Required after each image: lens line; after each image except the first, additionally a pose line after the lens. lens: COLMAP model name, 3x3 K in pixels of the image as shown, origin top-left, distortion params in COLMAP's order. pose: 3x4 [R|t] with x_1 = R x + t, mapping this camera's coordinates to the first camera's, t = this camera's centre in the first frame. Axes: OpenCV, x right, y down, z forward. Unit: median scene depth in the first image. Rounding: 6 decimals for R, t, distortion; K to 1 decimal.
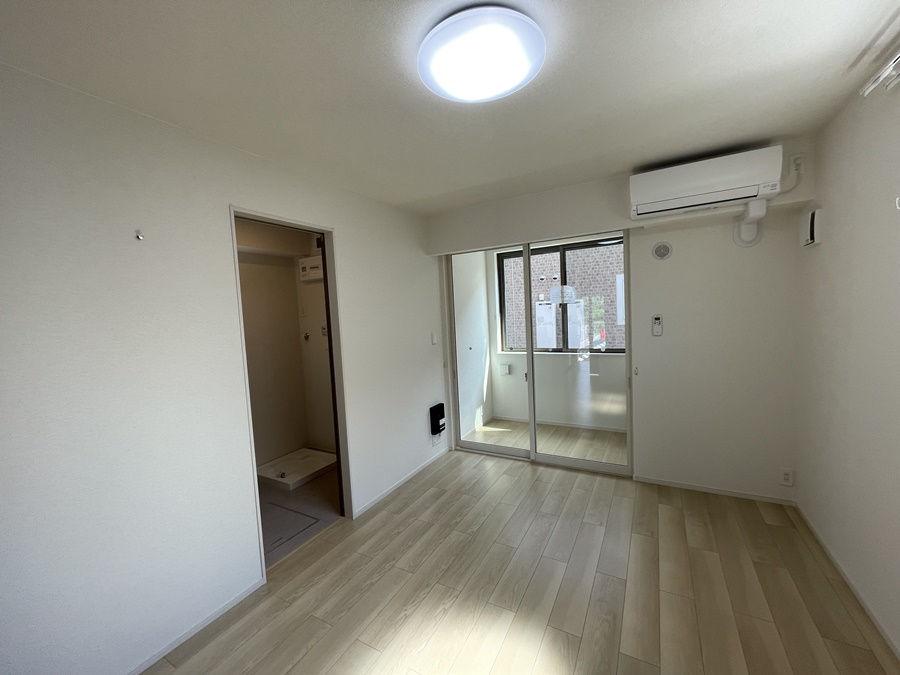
lens RADIAL K [[368.0, 0, 446.5], [0, 368.0, 338.8], [0, 0, 1]] dist [-0.000108, -0.000063]
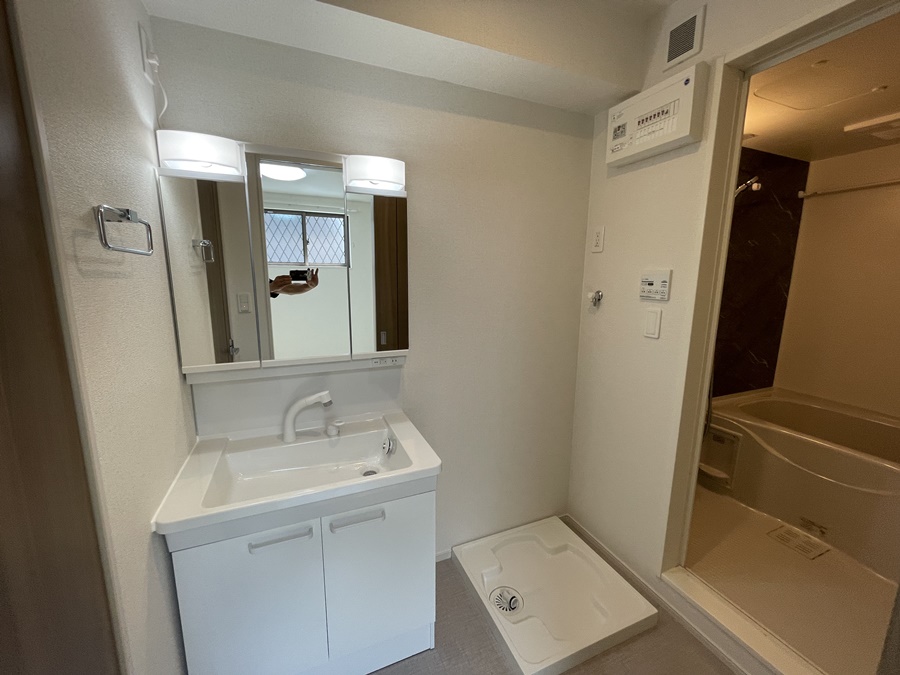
lens RADIAL K [[368.0, 0, 449.9], [0, 368.0, 334.7], [0, 0, 1]] dist [-0.000108, -0.000063]
pose [[0.797652, 0.154519, -0.582988, -0.290488], [-0.091113, 0.986402, 0.136781, -0.007832], [0.596196, -0.055986, 0.800885, 0.605790]]
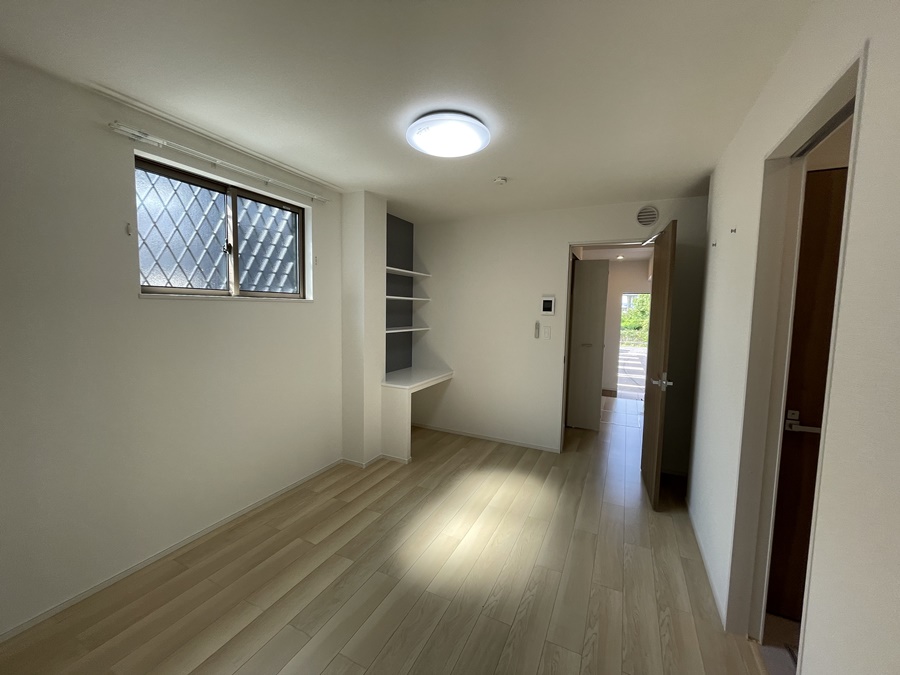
lens RADIAL K [[368.0, 0, 448.4], [0, 368.0, 334.1], [0, 0, 1]] dist [-0.000108, -0.000063]
pose [[-0.996959, 0.037666, -0.068225, 0.087935], [0.027194, 0.988556, 0.148383, -0.069350], [0.073033, 0.146077, -0.986574, 1.021529]]
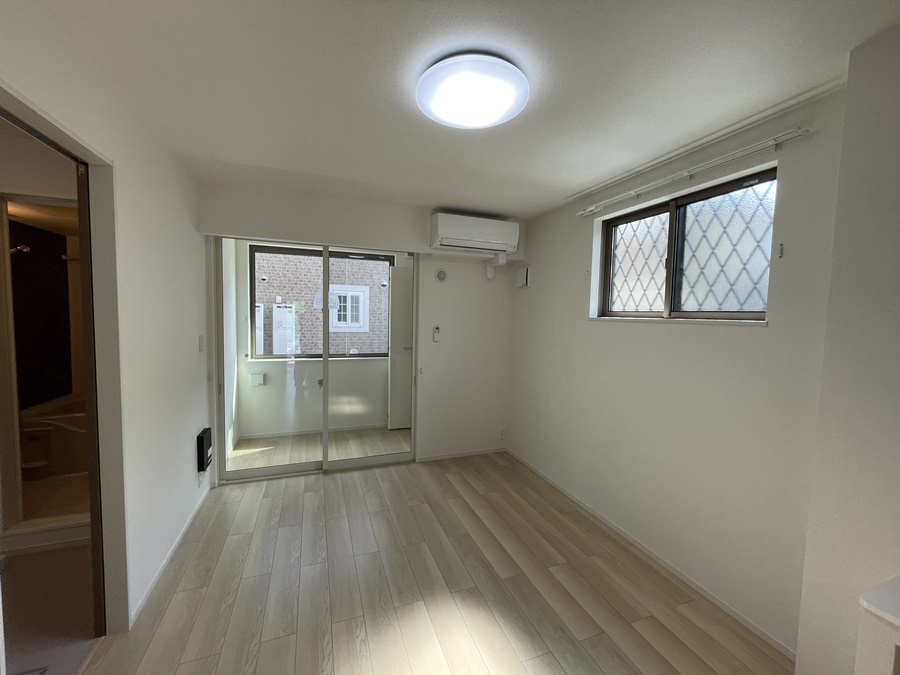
lens RADIAL K [[368.0, 0, 452.3], [0, 368.0, 339.5], [0, 0, 1]] dist [-0.000108, -0.000063]
pose [[0.630948, 0.012135, 0.775730, -0.314716], [-0.000481, 0.999884, -0.015251, 0.002792], [-0.775825, 0.009249, 0.630880, 0.134293]]
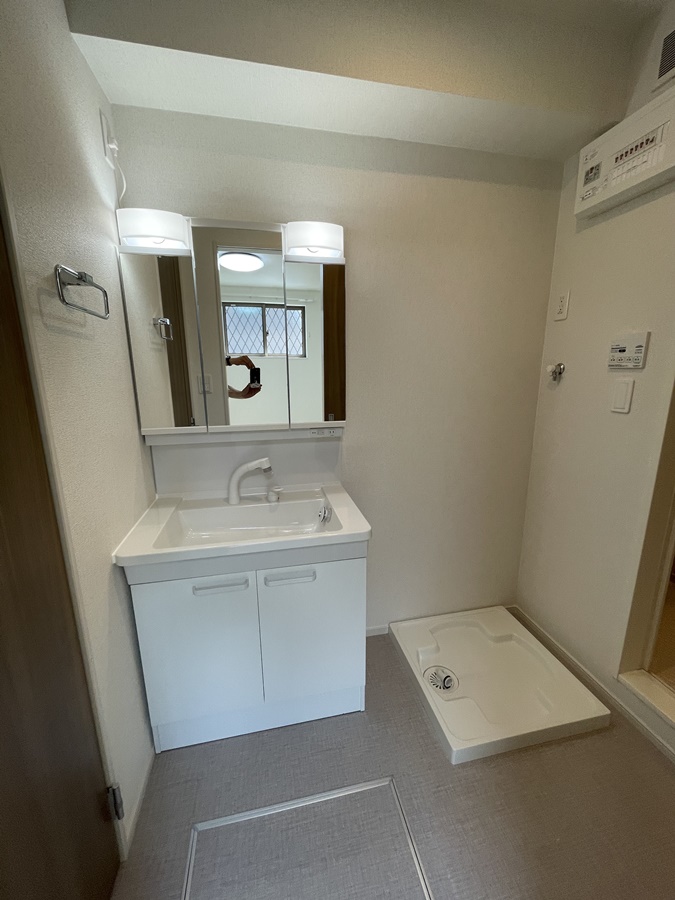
lens RADIAL K [[368.0, 0, 337.5], [0, 368.0, 446.5], [0, 0, 1]] dist [-0.000108, -0.000063]
pose [[0.672082, 0.201801, -0.712448, -0.271529], [-0.080361, 0.976343, 0.200741, 0.014578], [0.736103, -0.077661, 0.672400, 0.620278]]
